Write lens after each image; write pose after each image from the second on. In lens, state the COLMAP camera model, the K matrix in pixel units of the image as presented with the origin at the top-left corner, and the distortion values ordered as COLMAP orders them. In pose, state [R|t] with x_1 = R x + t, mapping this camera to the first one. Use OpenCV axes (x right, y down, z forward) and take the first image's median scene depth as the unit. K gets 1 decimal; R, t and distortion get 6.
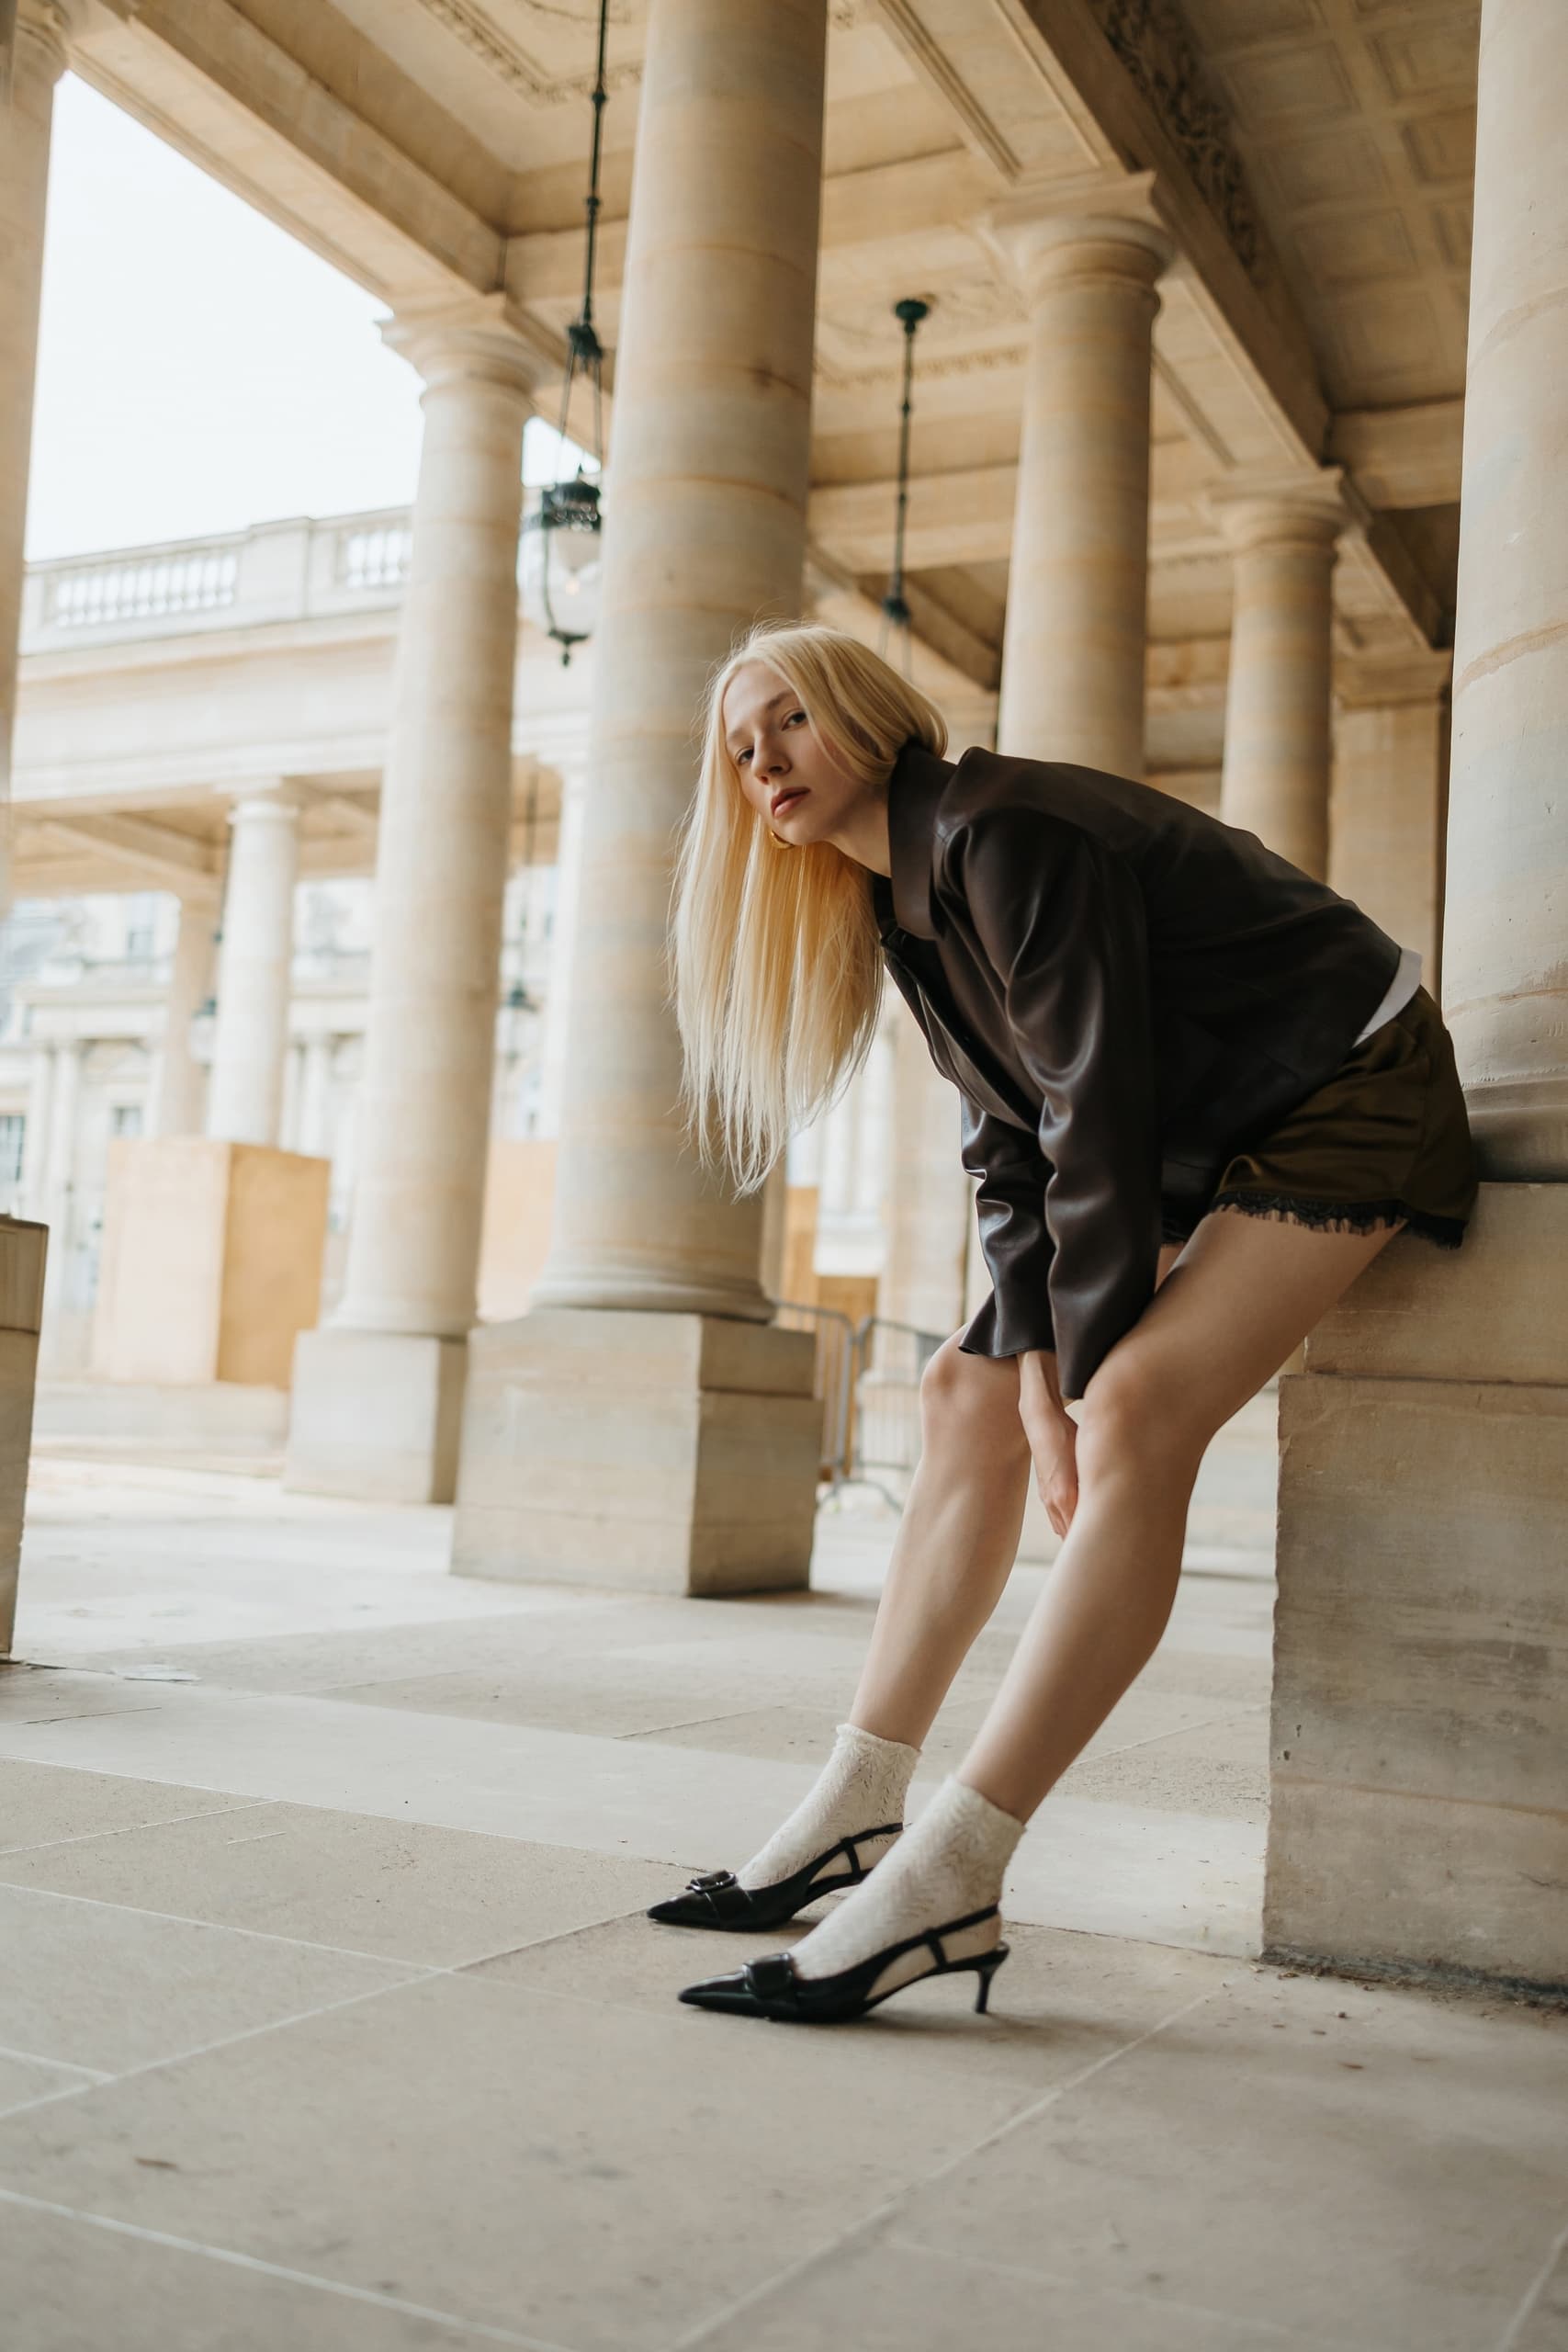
lens RADIAL K [[2307.8, 0, 780.4], [0, 2307.8, 1176.2], [0, 0, 1]] dist [0.017945, 0.000000]
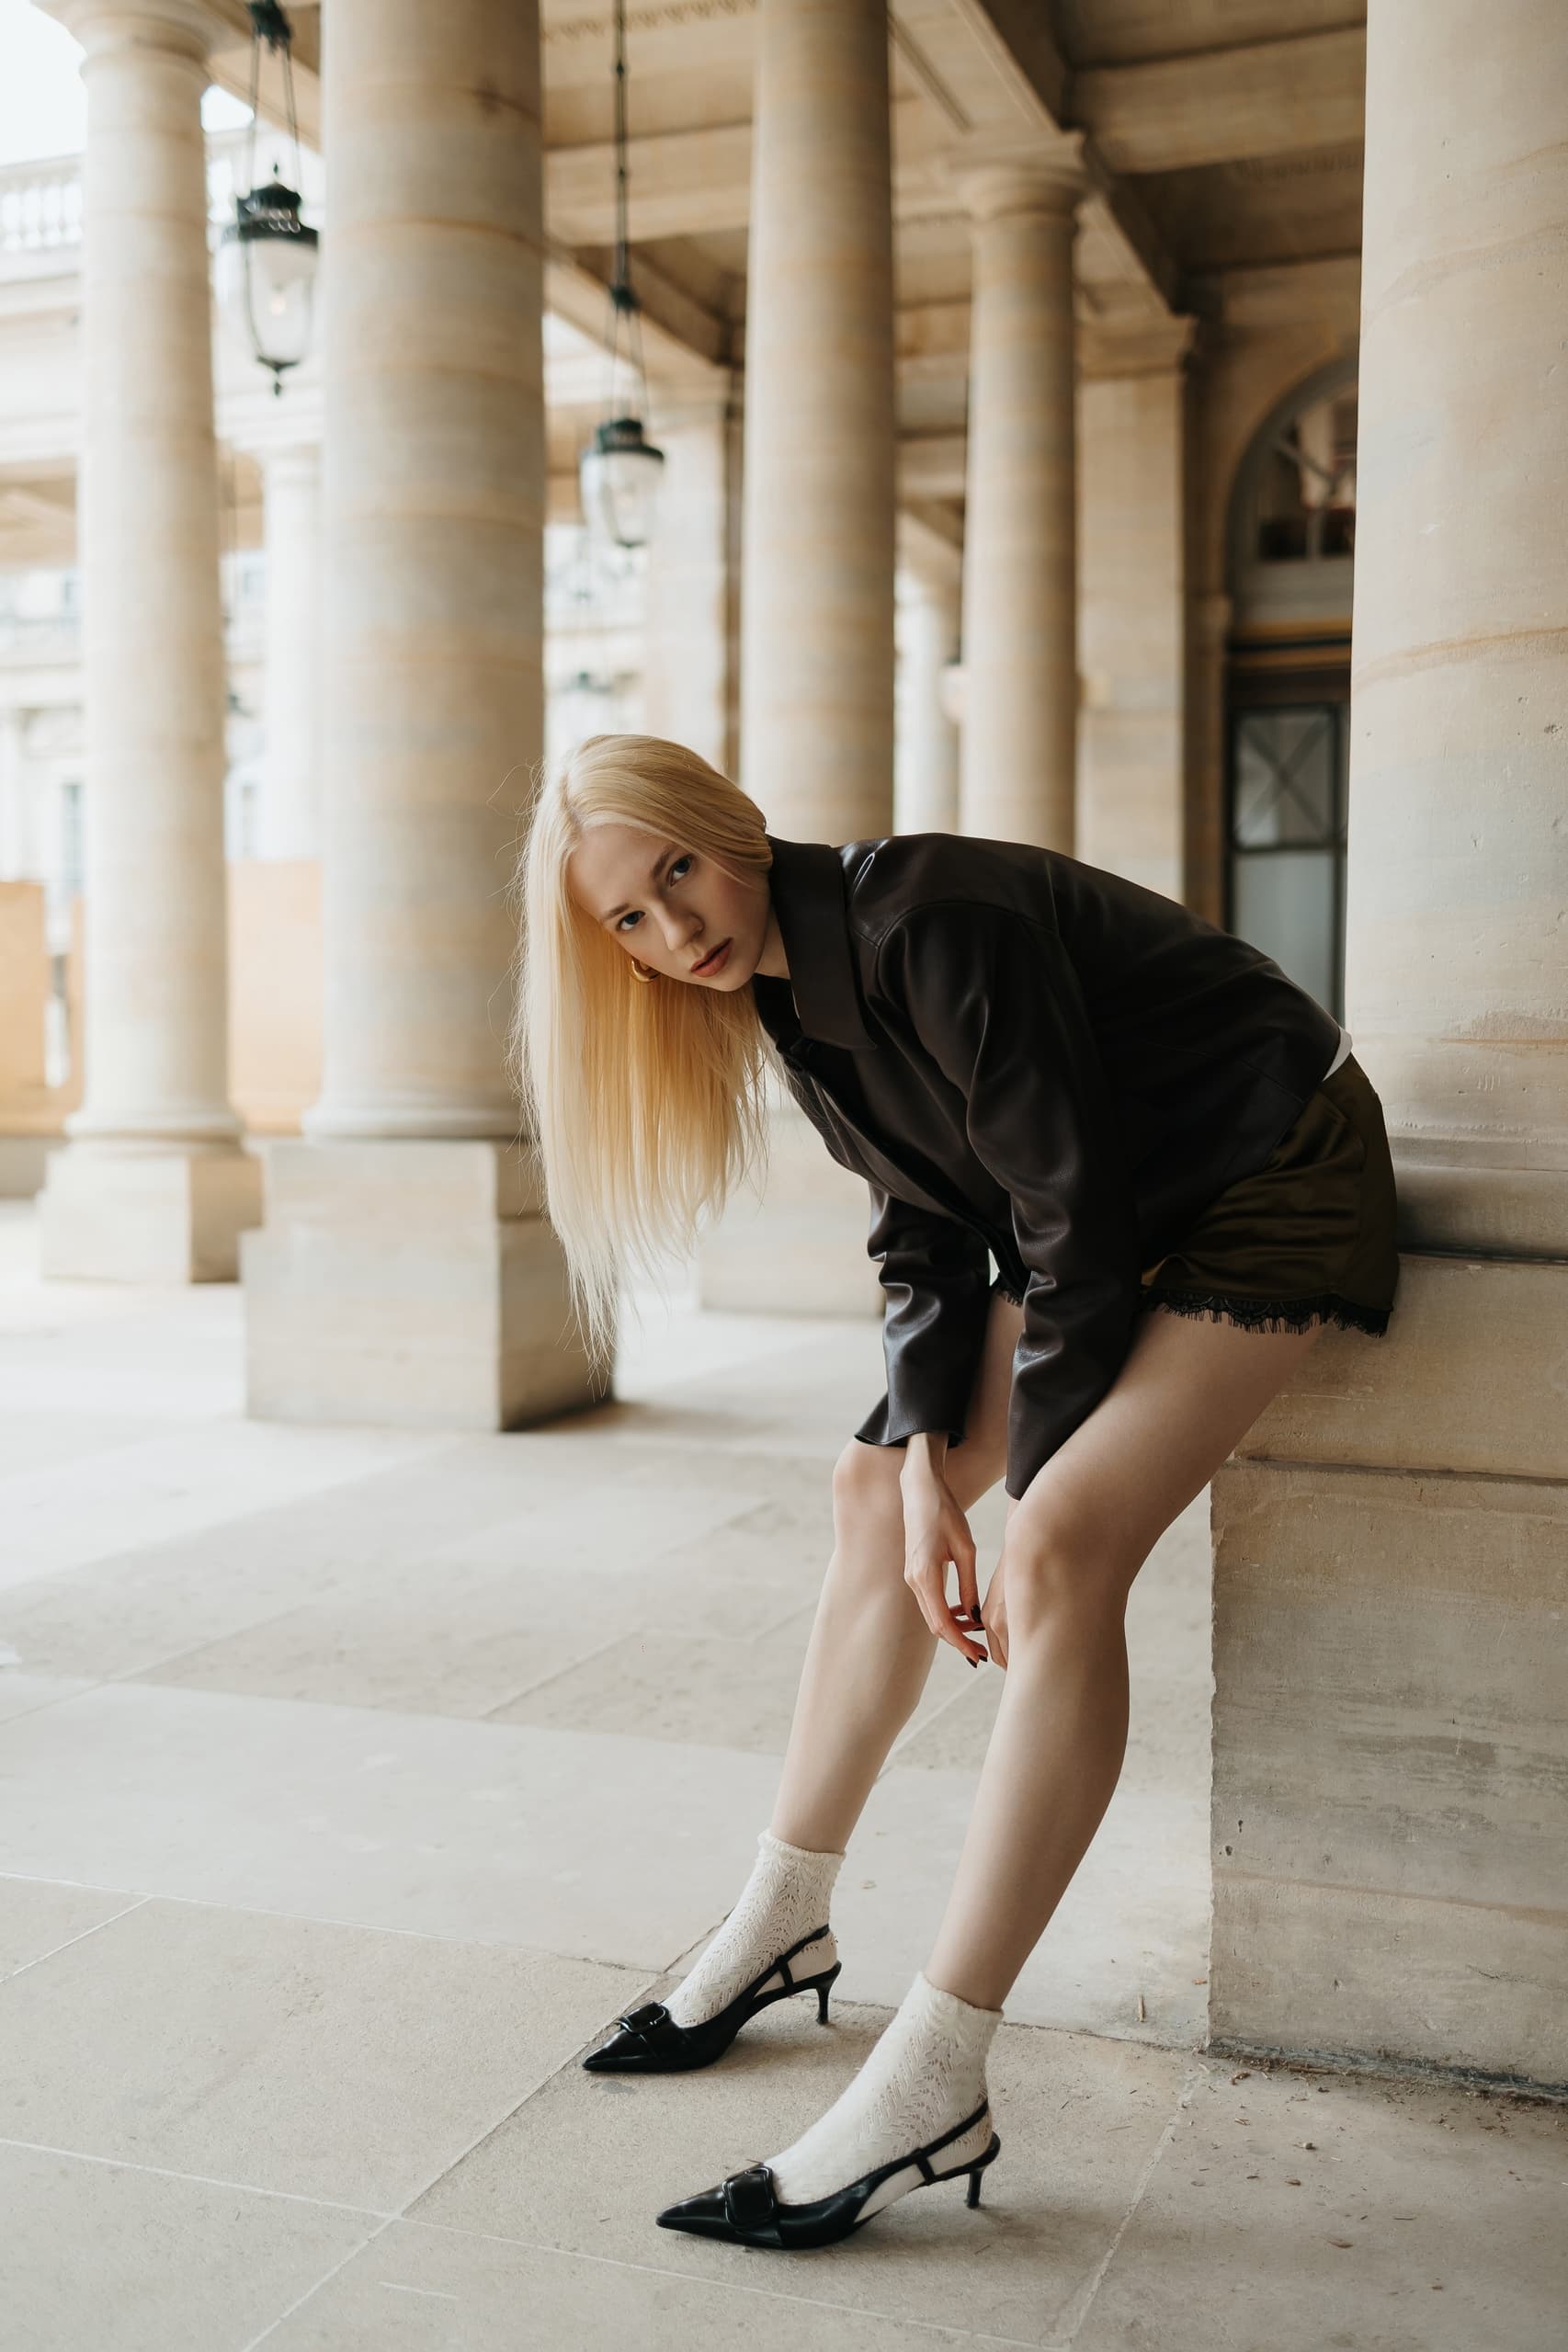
lens RADIAL K [[2308.0, 0, 788.6], [0, 2308.0, 1173.8], [0, 0, 1]] dist [0.017945, 0.000000]
pose [[0.991667, -0.063463, 0.112108, -0.053670], [0.045811, 0.987078, 0.153551, -0.179391], [-0.120405, -0.147135, 0.981761, 0.097757]]
